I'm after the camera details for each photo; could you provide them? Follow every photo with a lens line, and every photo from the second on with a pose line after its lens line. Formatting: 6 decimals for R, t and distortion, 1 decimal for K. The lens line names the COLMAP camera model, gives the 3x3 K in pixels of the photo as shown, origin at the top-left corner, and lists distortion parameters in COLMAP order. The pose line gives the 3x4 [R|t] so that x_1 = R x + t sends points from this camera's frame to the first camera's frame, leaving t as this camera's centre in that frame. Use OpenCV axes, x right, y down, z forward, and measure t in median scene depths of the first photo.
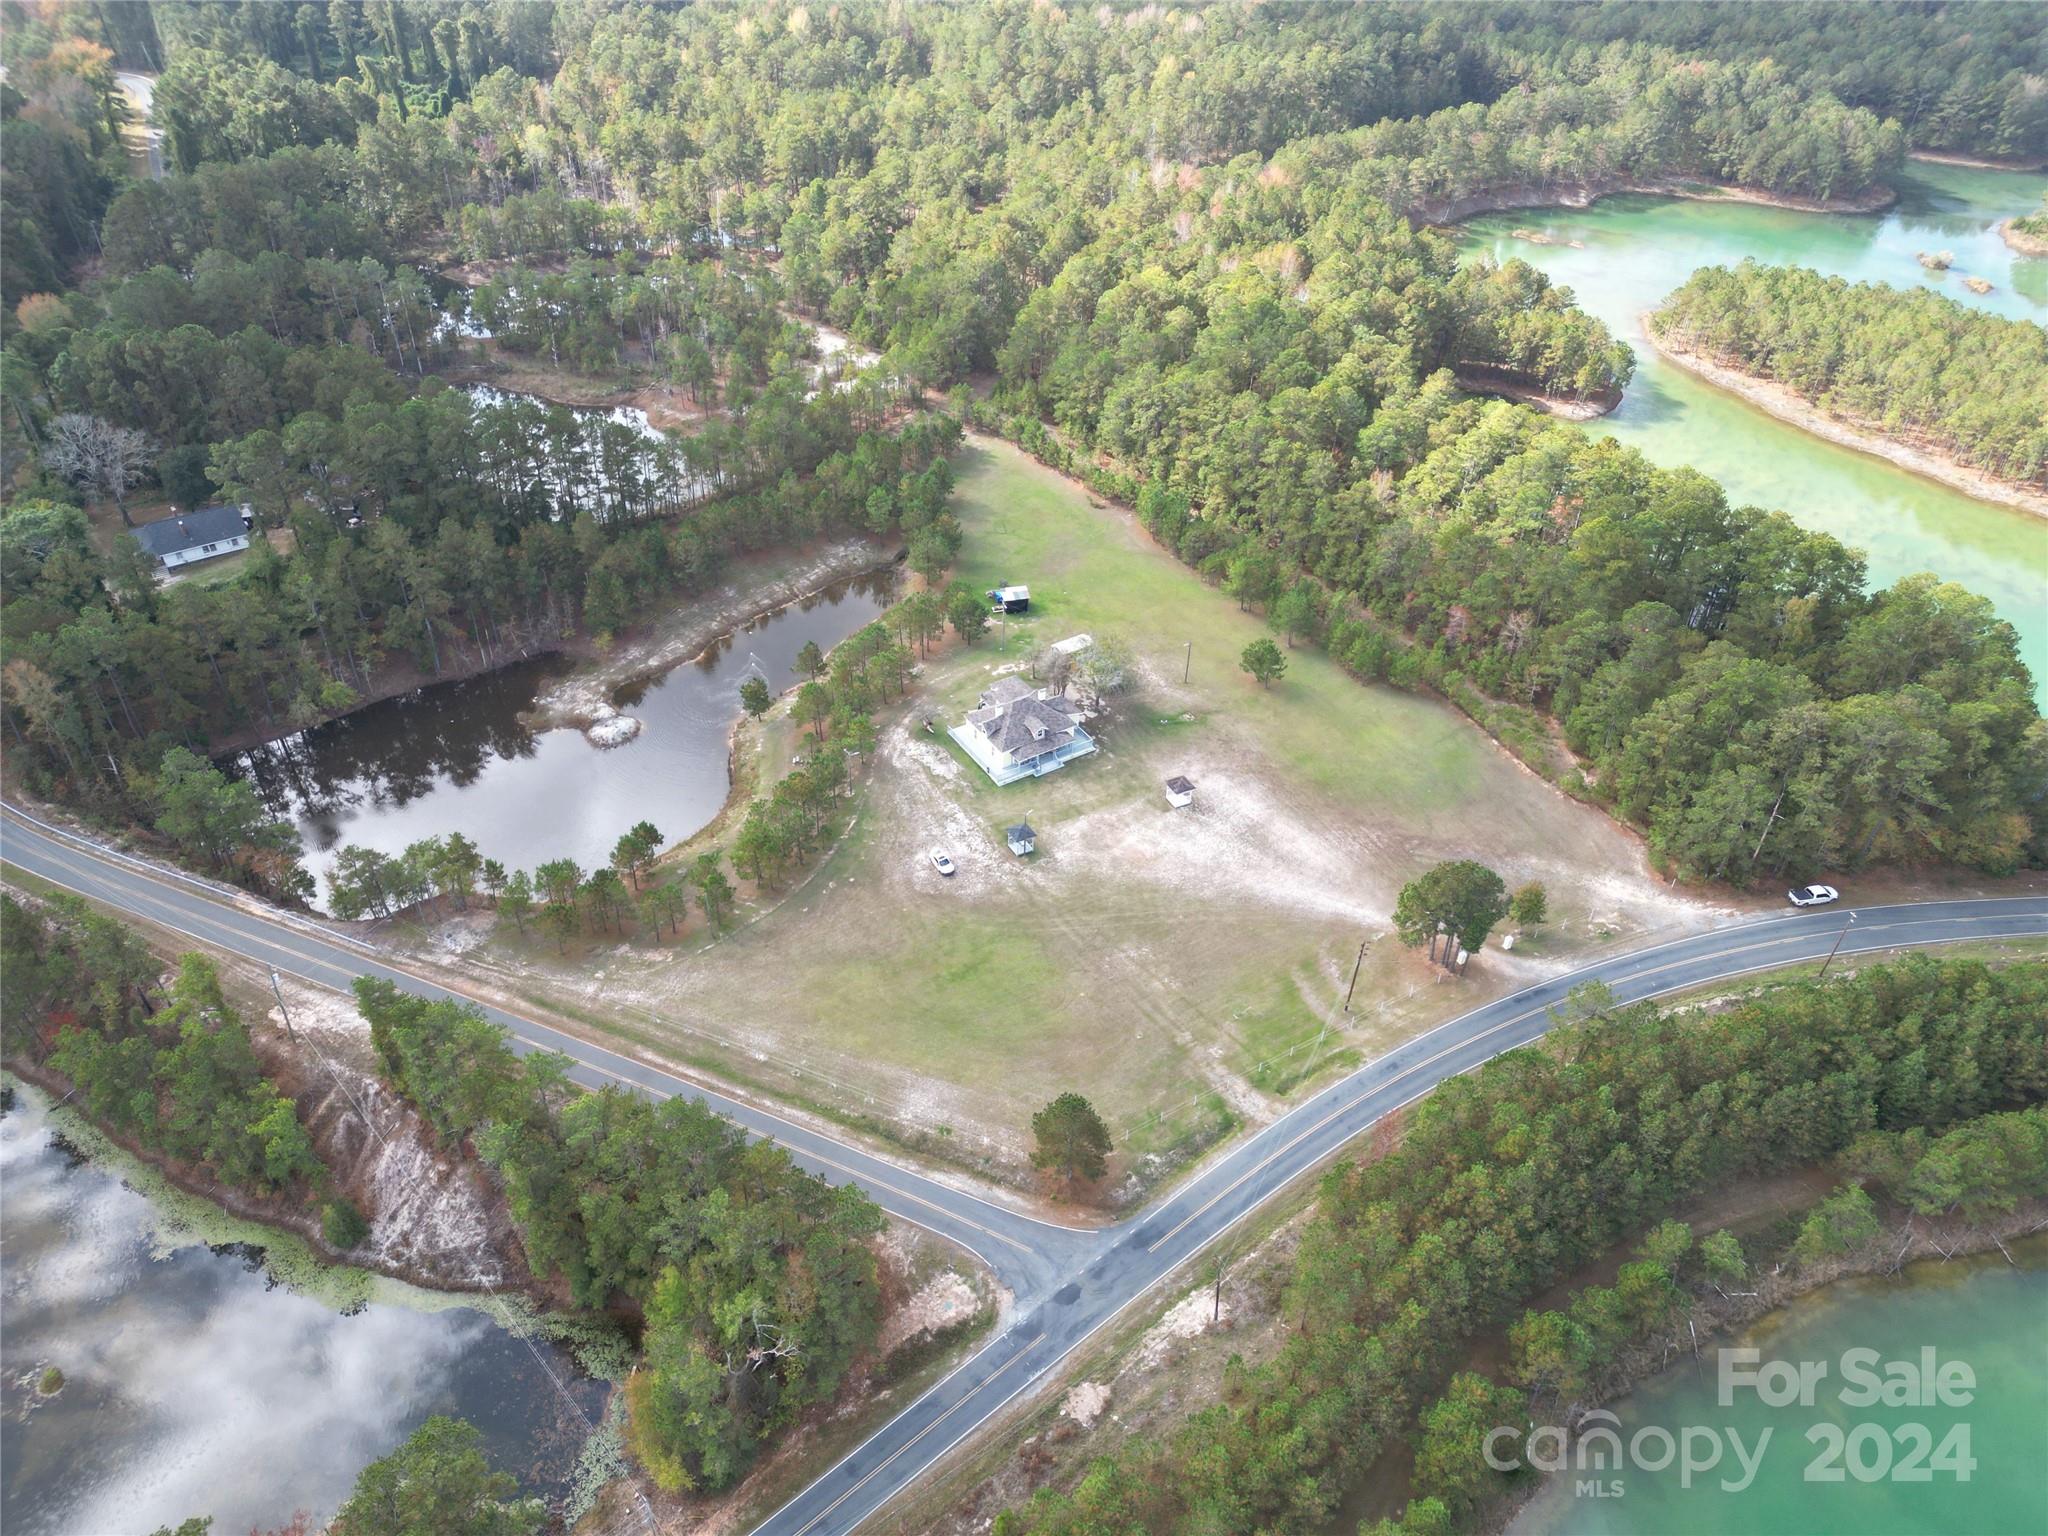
lens RADIAL K [[1423.8, 0, 1024.0], [0, 1423.8, 768.0], [0, 0, 1]] dist [0.067575, -0.059996]
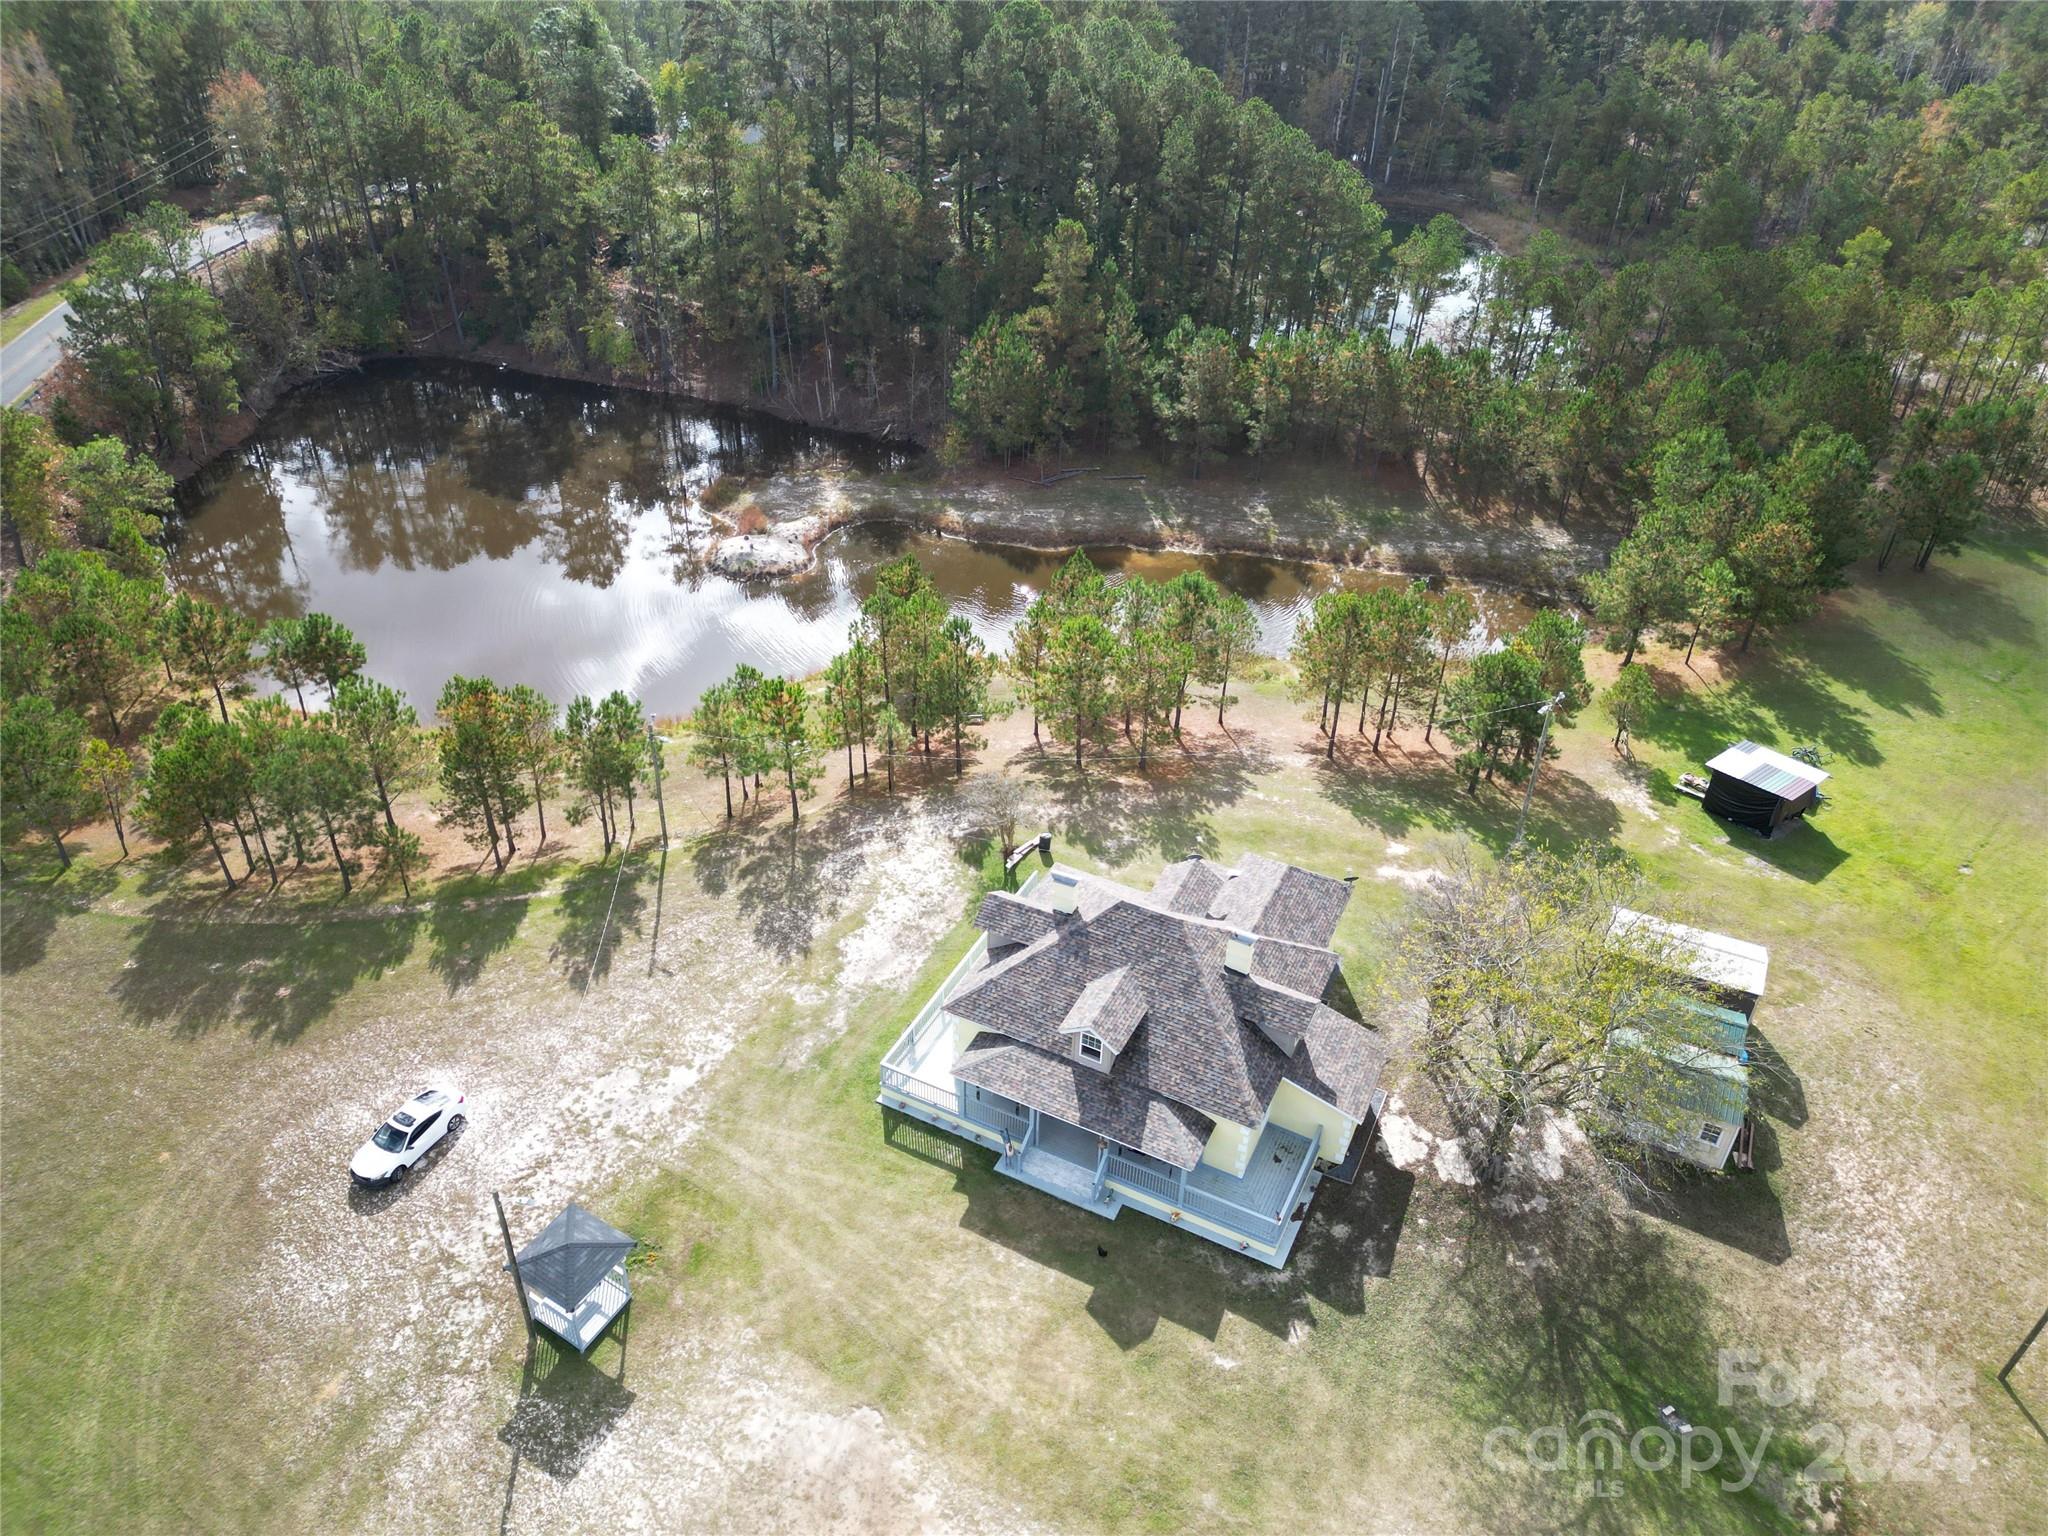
lens RADIAL K [[1423.8, 0, 1024.0], [0, 1423.8, 768.0], [0, 0, 1]] dist [0.067575, -0.059996]
pose [[0.509301, 0.468008, -0.722206, 0.180948], [-0.532873, 0.830468, 0.162382, -0.110091], [0.675765, 0.302143, 0.672347, 0.850151]]
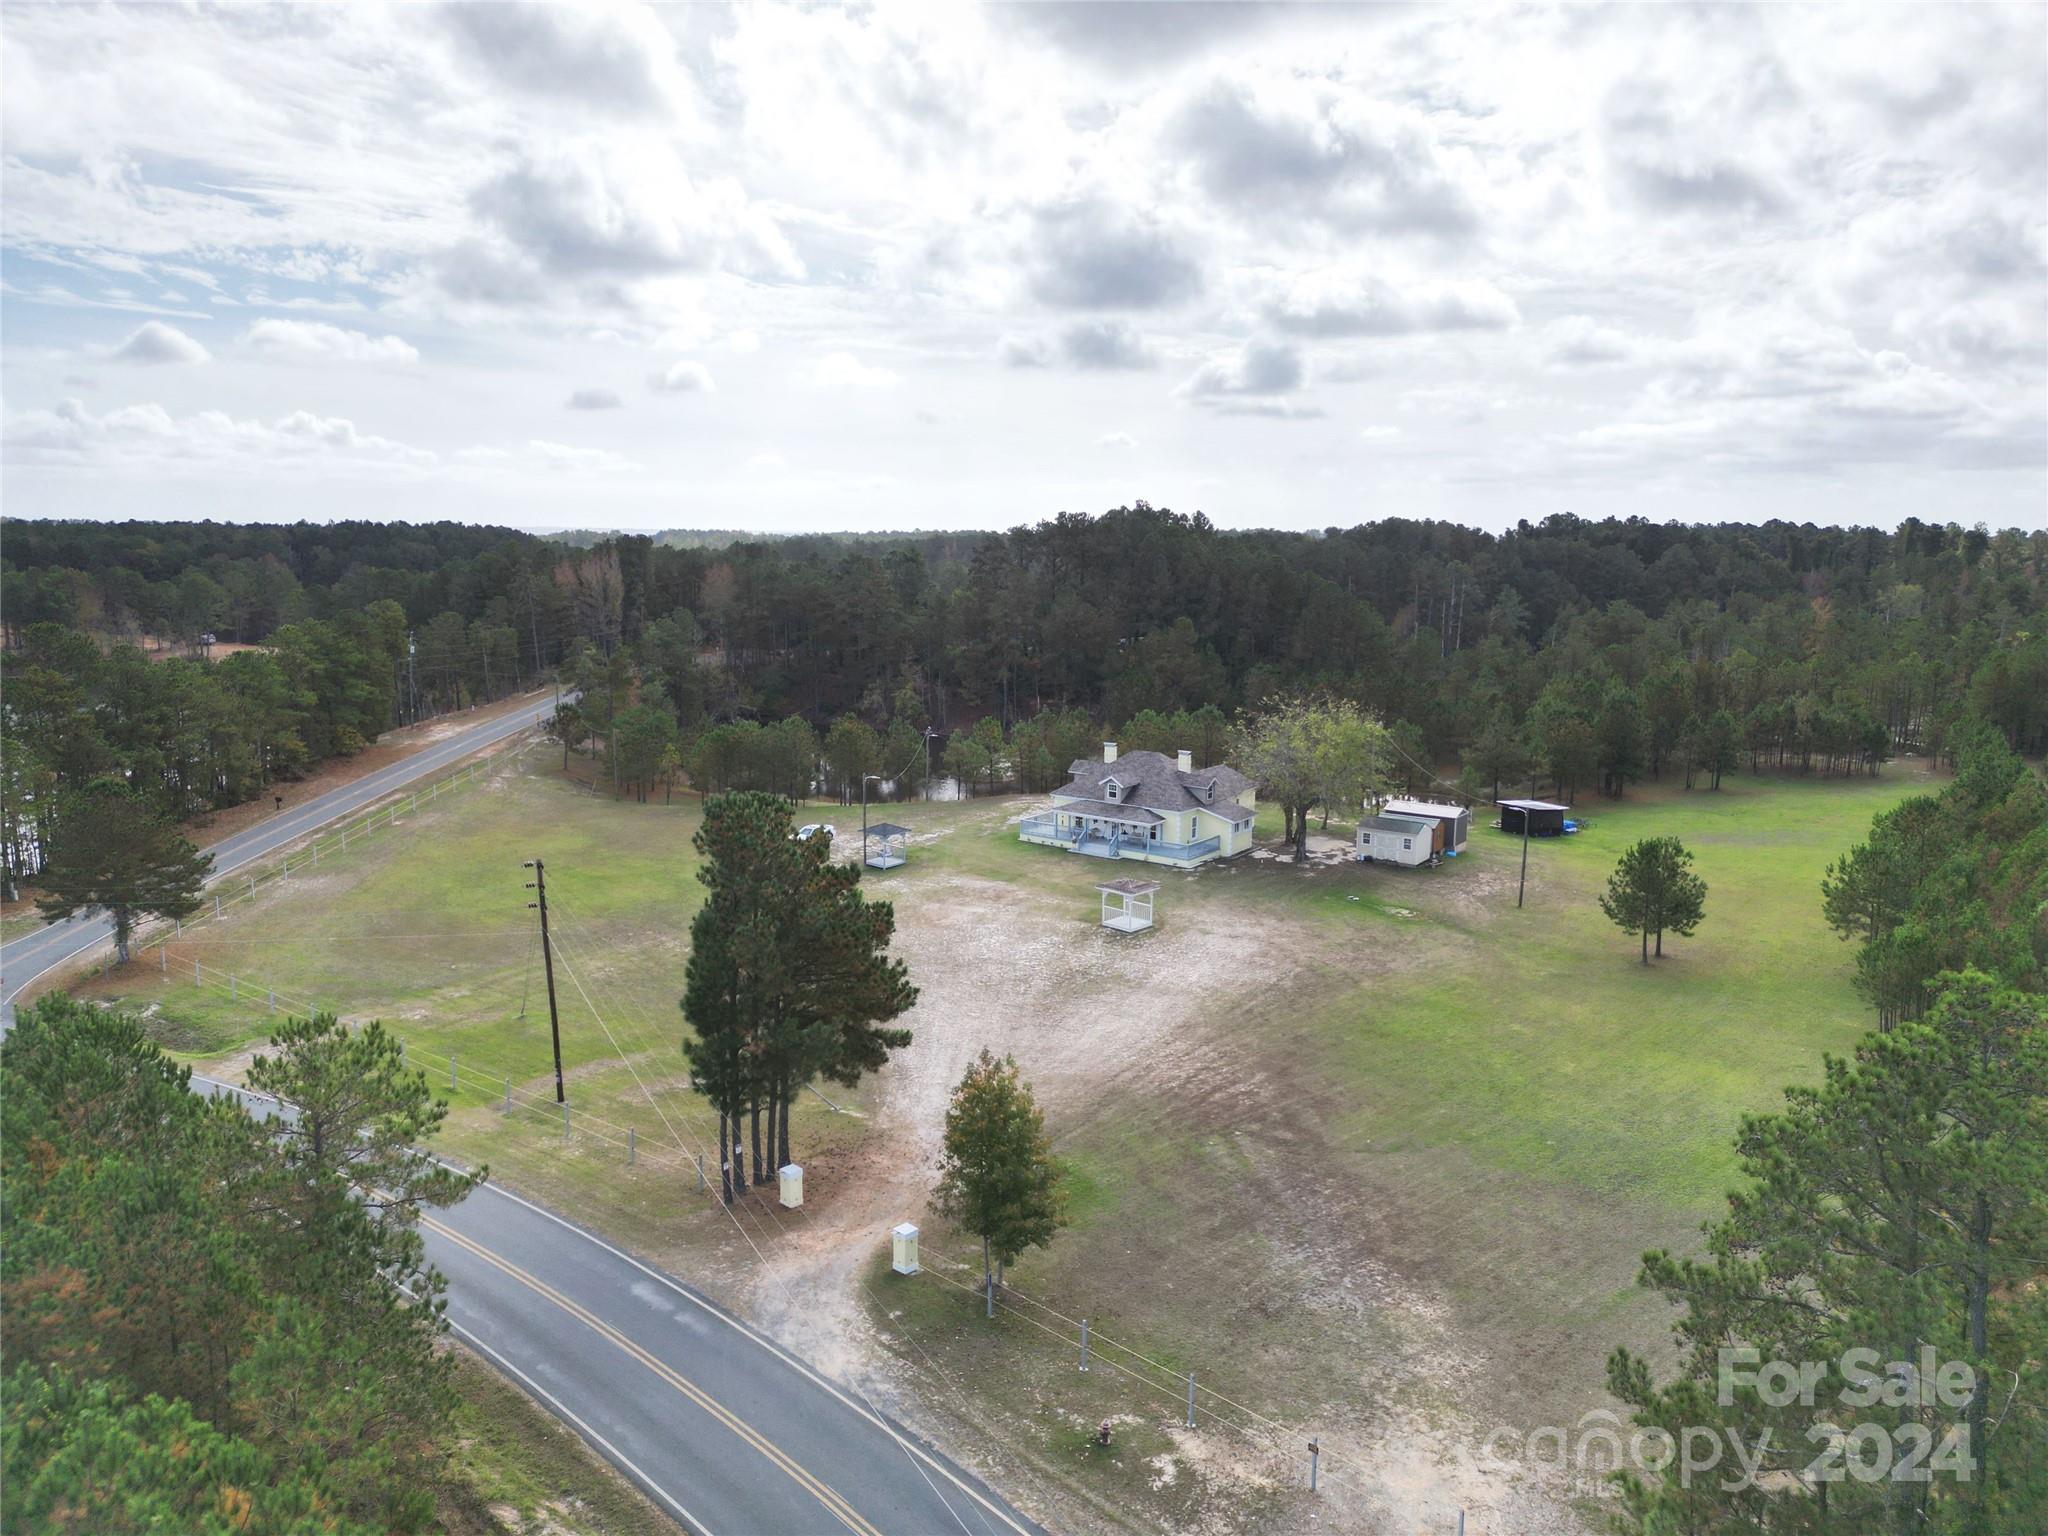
lens RADIAL K [[1423.8, 0, 1024.0], [0, 1423.8, 768.0], [0, 0, 1]] dist [0.067575, -0.059996]
pose [[0.362951, 0.131009, -0.922553, 0.571514], [-0.568663, 0.815460, -0.107922, 0.054739], [0.738166, 0.563792, 0.370472, 0.798021]]
